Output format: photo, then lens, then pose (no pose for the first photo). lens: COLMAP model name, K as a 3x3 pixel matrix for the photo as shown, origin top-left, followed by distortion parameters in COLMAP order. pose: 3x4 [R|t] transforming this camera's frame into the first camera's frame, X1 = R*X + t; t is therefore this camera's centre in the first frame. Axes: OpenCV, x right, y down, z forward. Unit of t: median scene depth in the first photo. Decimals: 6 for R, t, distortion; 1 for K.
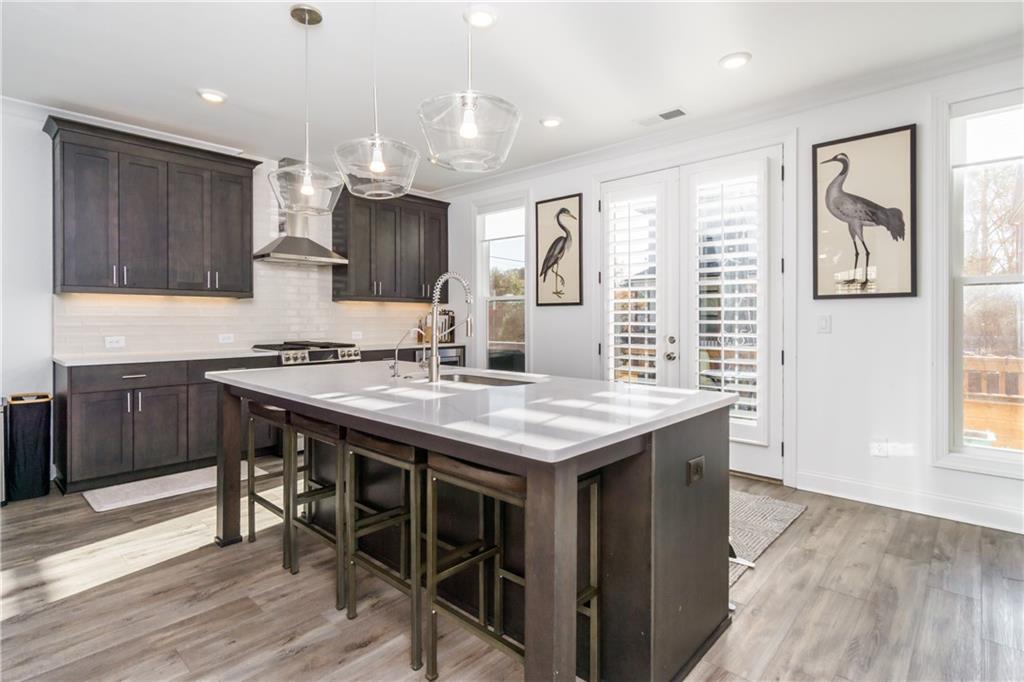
lens RADIAL K [[495.7, 0, 510.8], [0, 495.7, 330.9], [0, 0, 1]] dist [-0.000877, -0.000196]
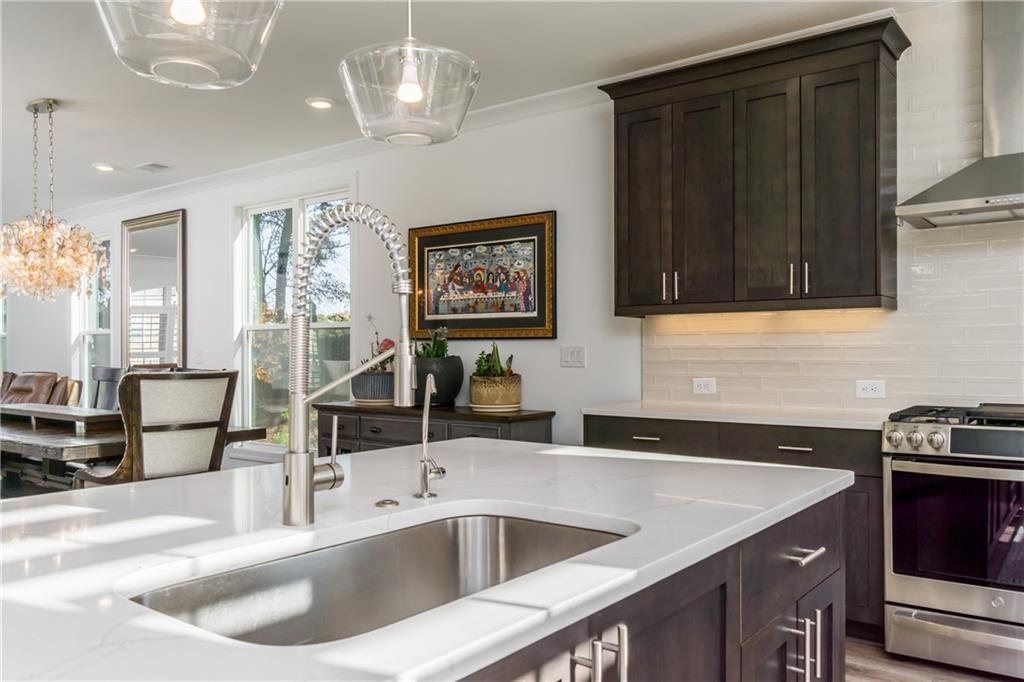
lens RADIAL K [[815.2, 0, 512.0], [0, 815.2, 344.7], [0, 0, 1]] dist [0.002378, 0.001352]
pose [[0.107737, -0.001655, -0.994178, 0.281475], [-0.011593, 0.999929, -0.002921, -0.028997], [0.994112, 0.011840, 0.107710, 0.679608]]
